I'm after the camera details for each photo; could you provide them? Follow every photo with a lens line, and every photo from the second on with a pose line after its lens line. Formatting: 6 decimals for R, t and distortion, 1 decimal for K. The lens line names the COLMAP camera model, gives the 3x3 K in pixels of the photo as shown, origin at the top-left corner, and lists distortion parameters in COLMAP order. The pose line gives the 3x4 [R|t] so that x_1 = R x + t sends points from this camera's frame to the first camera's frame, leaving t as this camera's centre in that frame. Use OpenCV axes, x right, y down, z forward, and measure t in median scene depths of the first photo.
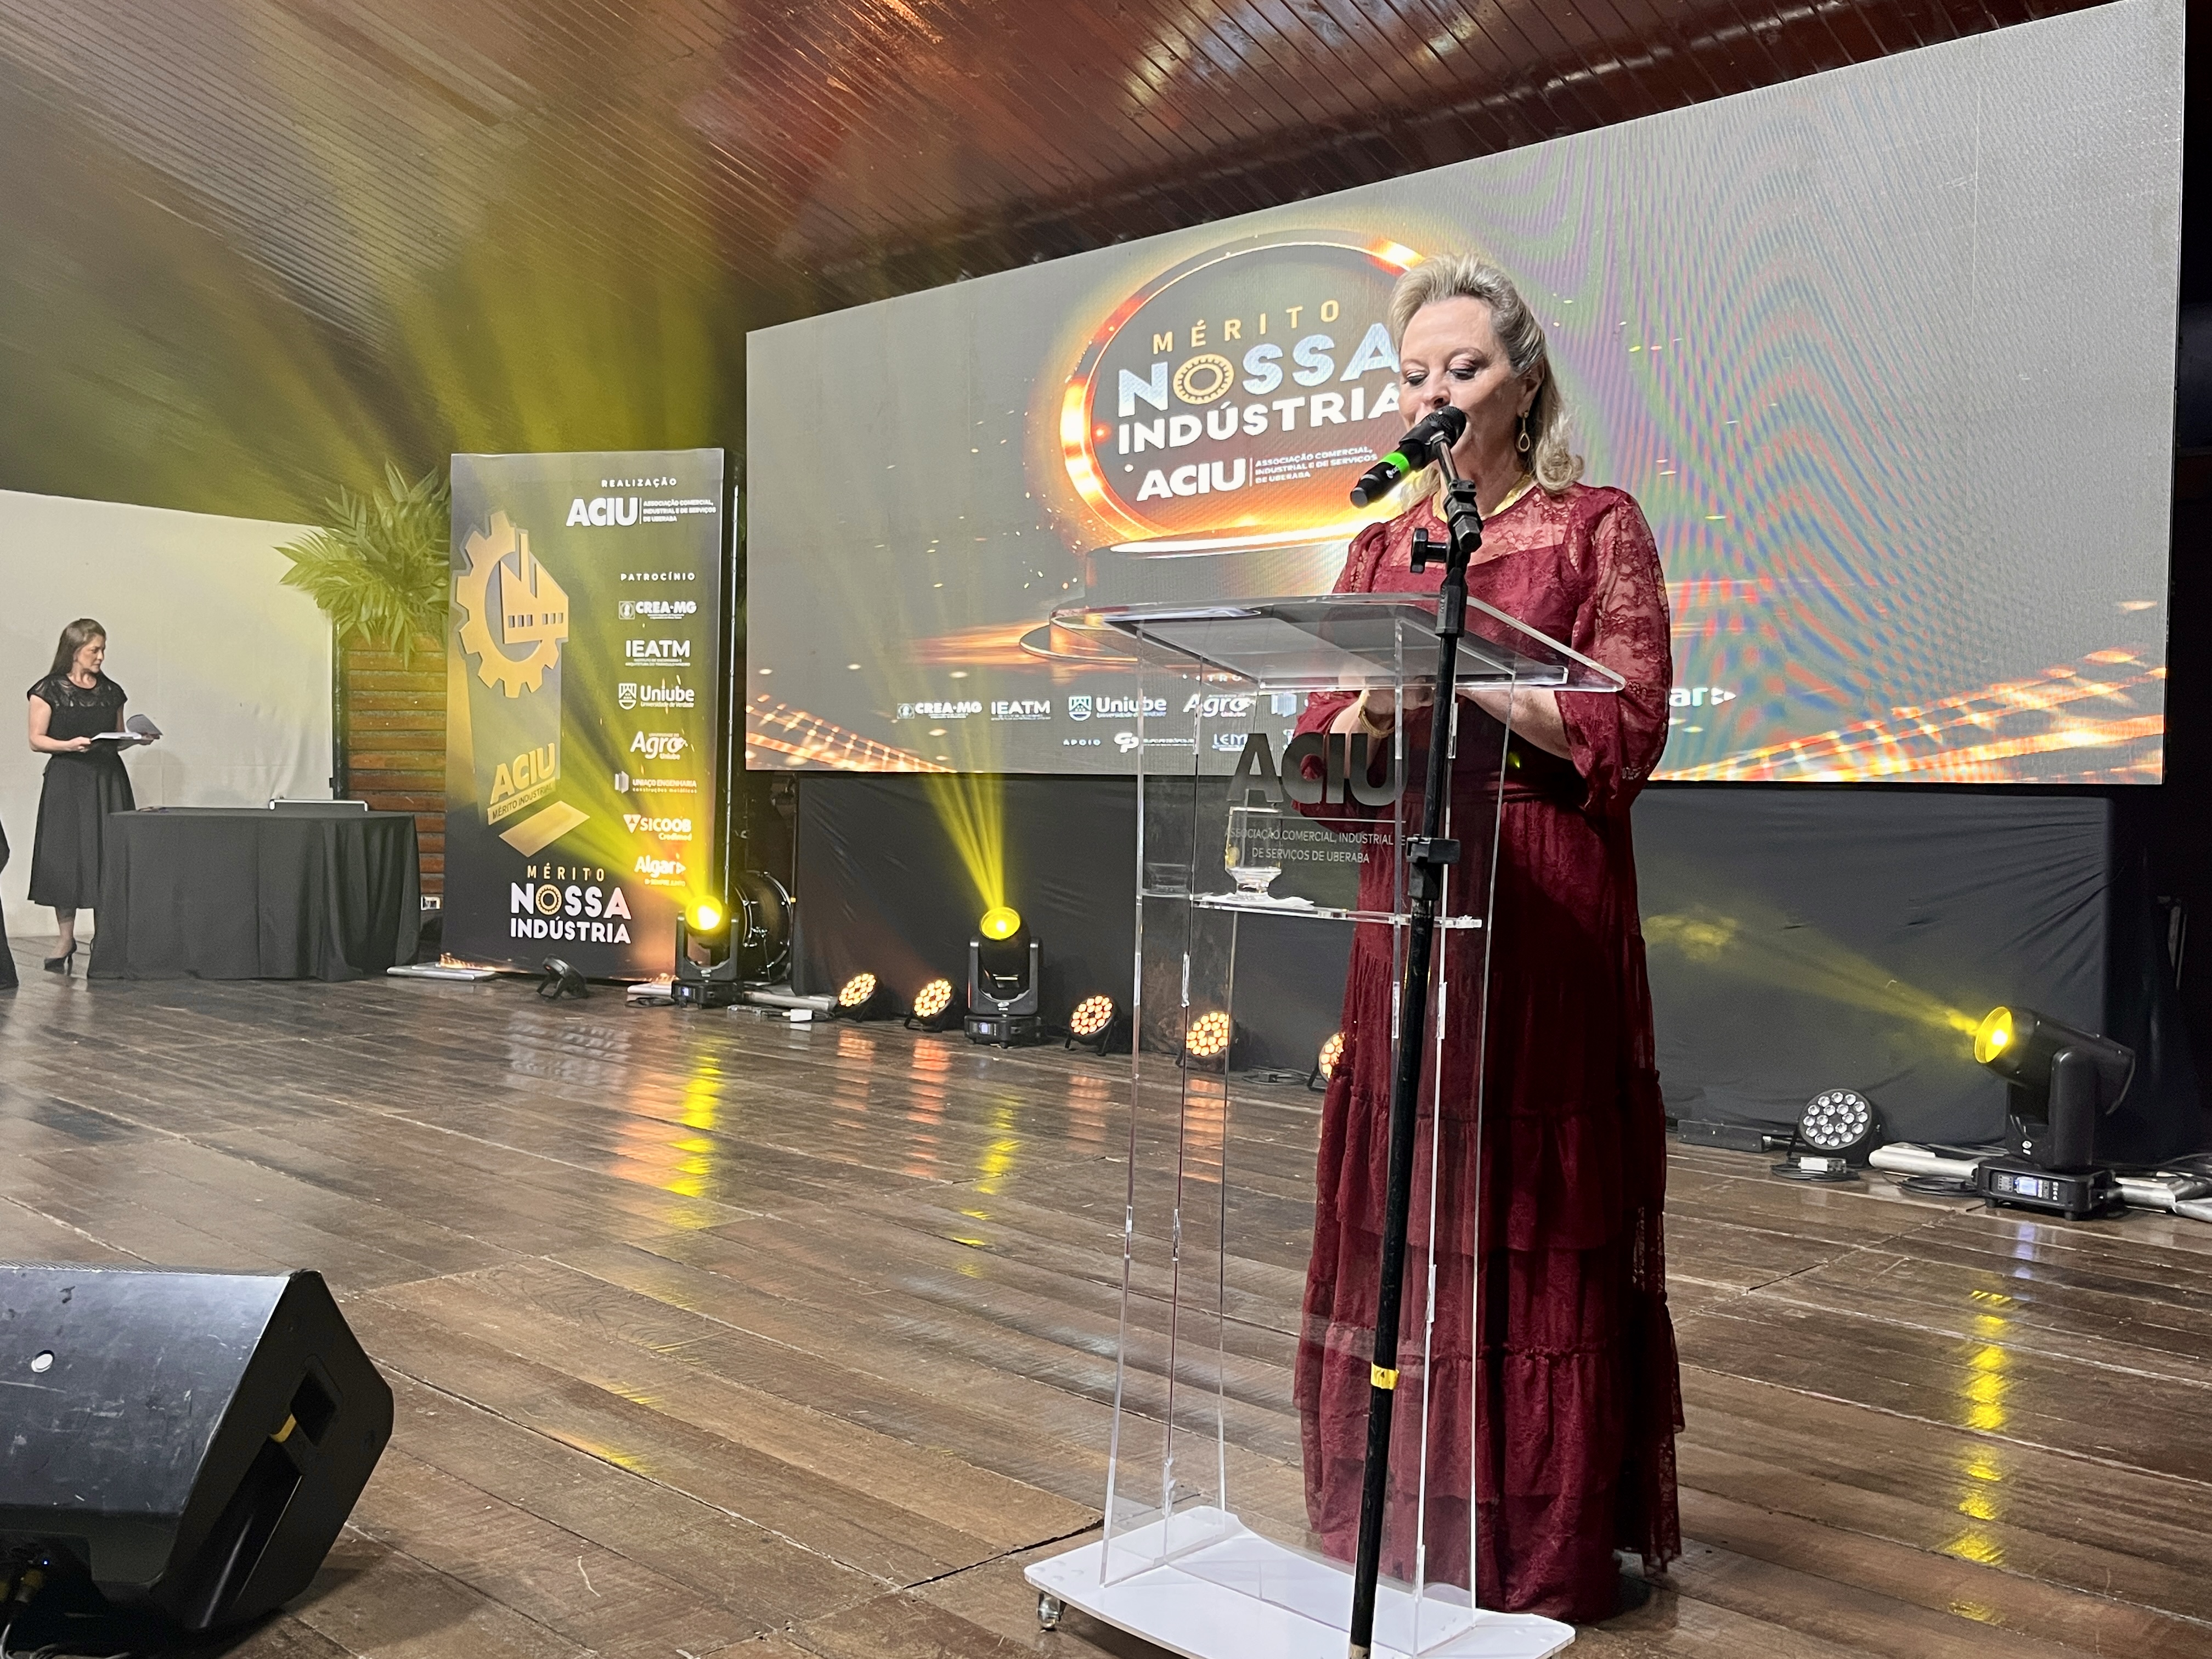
lens RADIAL K [[1927.7, 0, 1106.0], [0, 1927.7, 829.5], [0, 0, 1]] dist [0.056754, -0.137104]
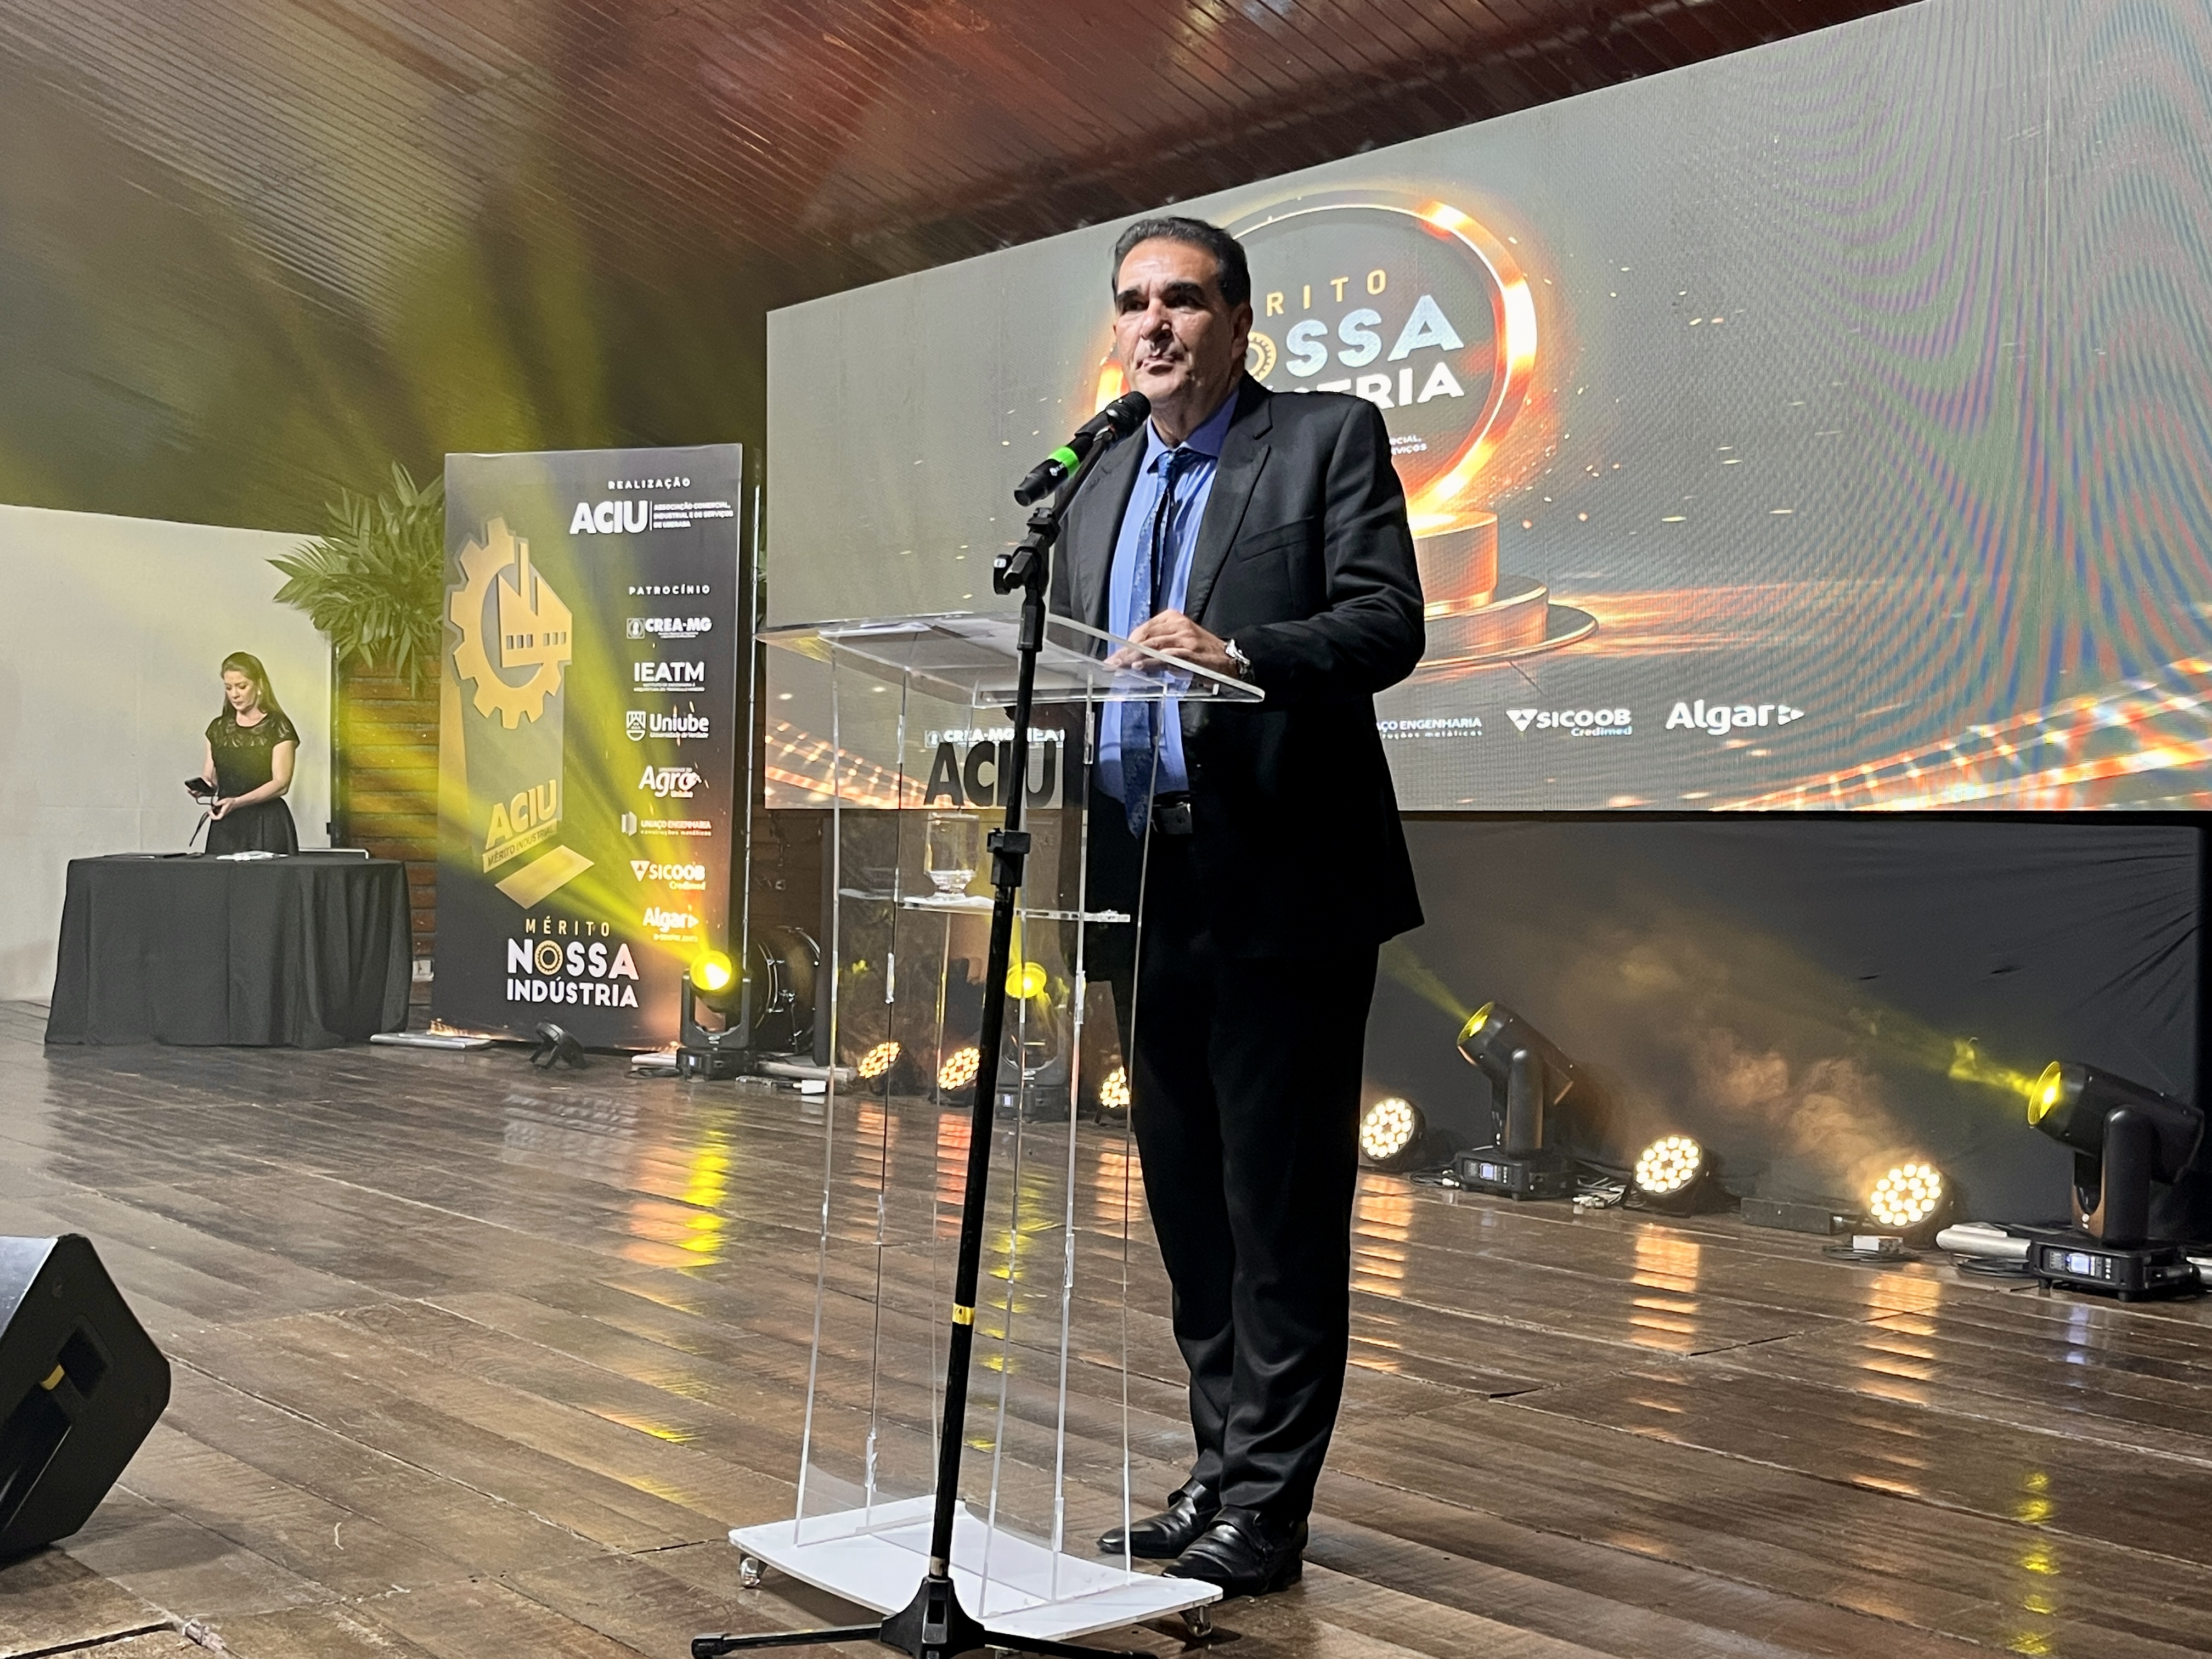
lens RADIAL K [[2400.3, 0, 1106.5], [0, 2400.3, 840.0], [0, 0, 1]] dist [0.087004, -0.308158]
pose [[0.995857, -0.002095, -0.090910, 0.076924], [0.000057, 0.999749, -0.022420, 0.008874], [0.090934, 0.022322, 0.995607, -0.081909]]
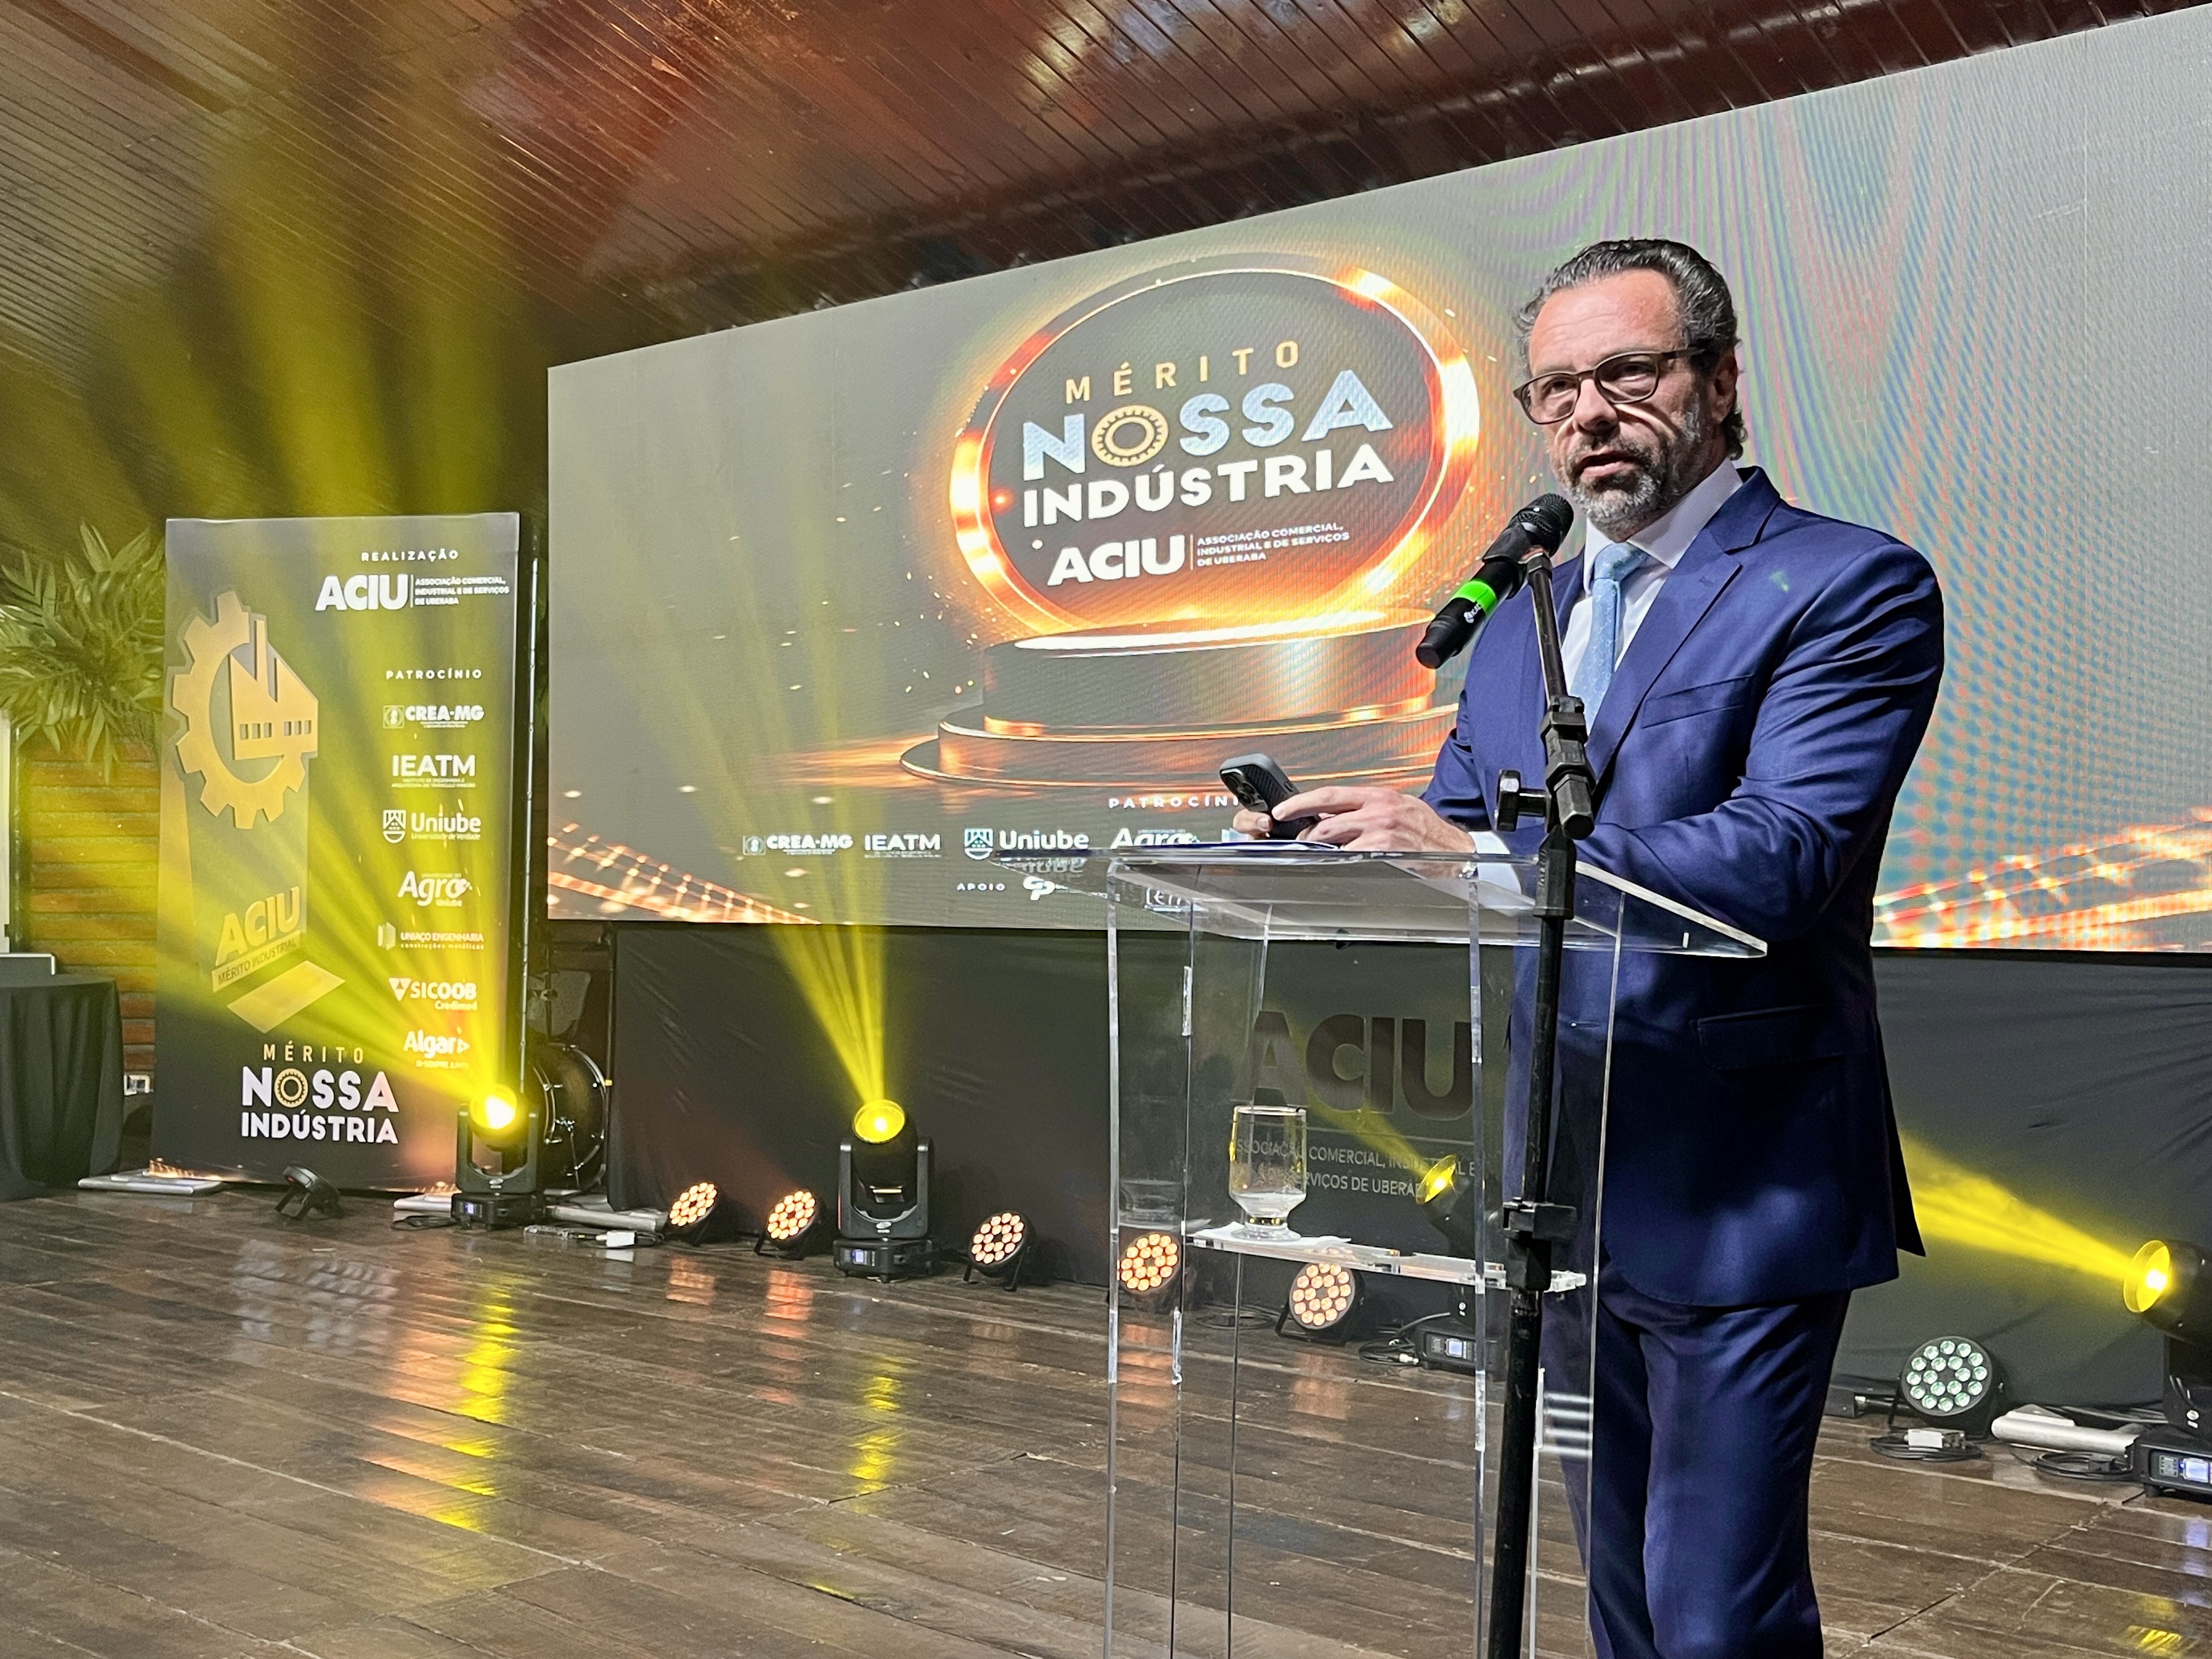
lens RADIAL K [[2370.8, 0, 1133.4], [0, 2370.8, 839.5], [0, 0, 1]] dist [0.048597, -0.102982]
pose [[0.998174, -0.010549, 0.059474, -0.007248], [0.013164, 0.998956, -0.043740, -0.020624], [-0.058951, 0.044443, 0.997271, 0.025450]]
